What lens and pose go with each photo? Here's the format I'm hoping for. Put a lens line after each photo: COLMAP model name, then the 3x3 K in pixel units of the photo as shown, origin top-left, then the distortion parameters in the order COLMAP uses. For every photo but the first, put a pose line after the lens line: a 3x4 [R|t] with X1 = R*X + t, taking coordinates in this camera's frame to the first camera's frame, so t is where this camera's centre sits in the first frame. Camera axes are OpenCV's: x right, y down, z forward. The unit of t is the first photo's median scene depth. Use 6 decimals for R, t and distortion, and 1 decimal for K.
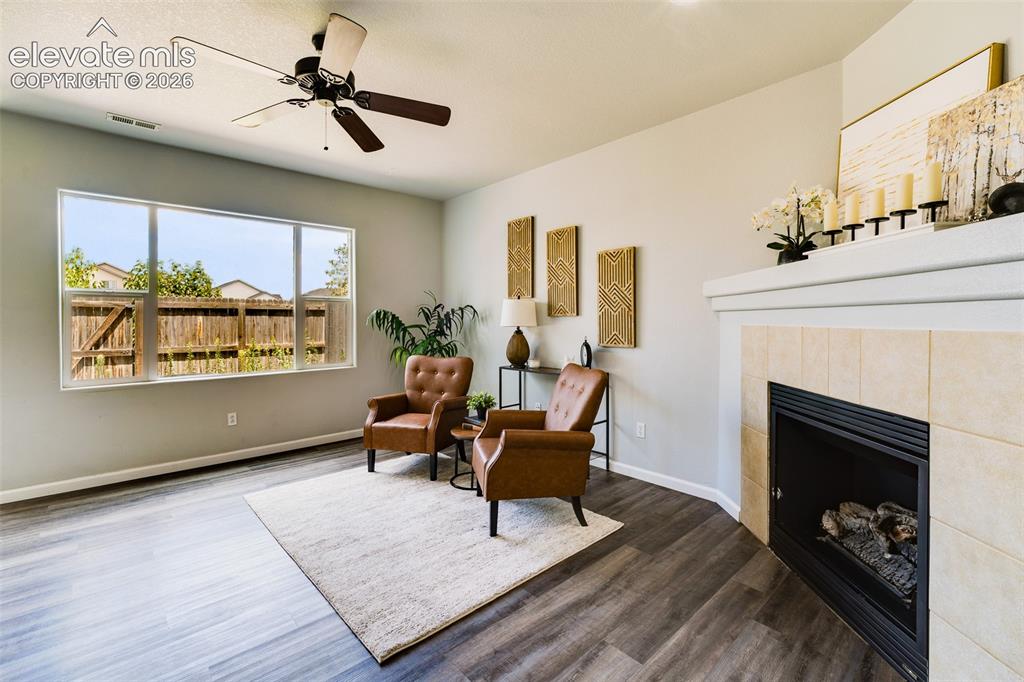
lens RADIAL K [[443.3, 0, 513.0], [0, 443.3, 331.4], [0, 0, 1]] dist [0.002257, -0.000073]
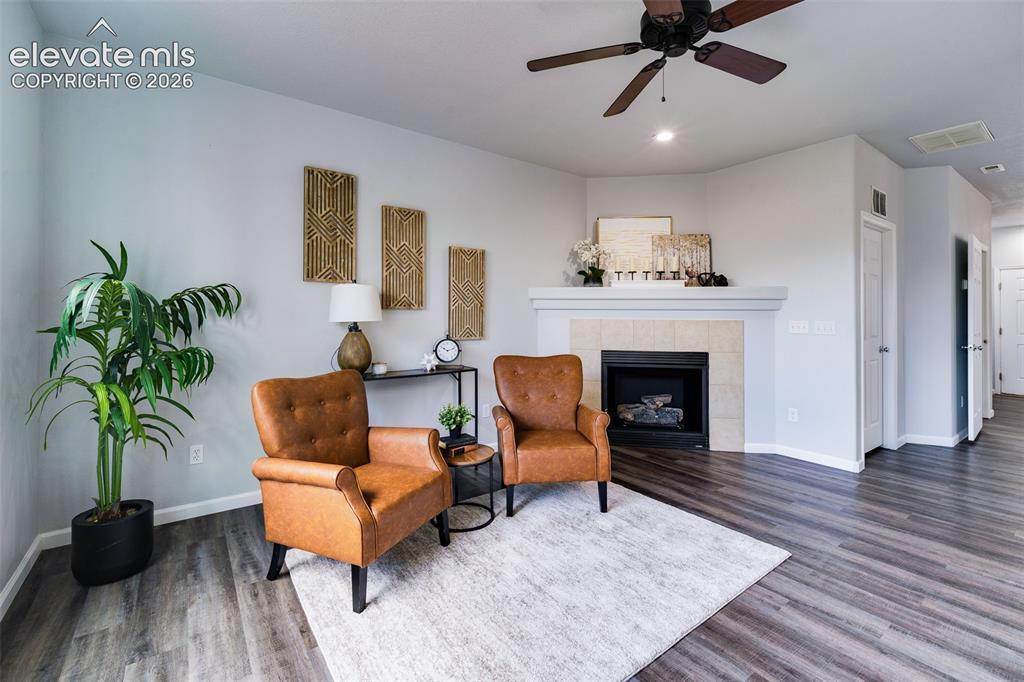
lens RADIAL K [[443.3, 0, 513.4], [0, 443.3, 315.0], [0, 0, 1]] dist [0.002257, -0.000073]
pose [[0.093199, 0.006465, 0.995627, -0.977226], [0.014081, 0.999870, -0.007810, -0.017081], [-0.995548, 0.014747, 0.093096, 0.940851]]
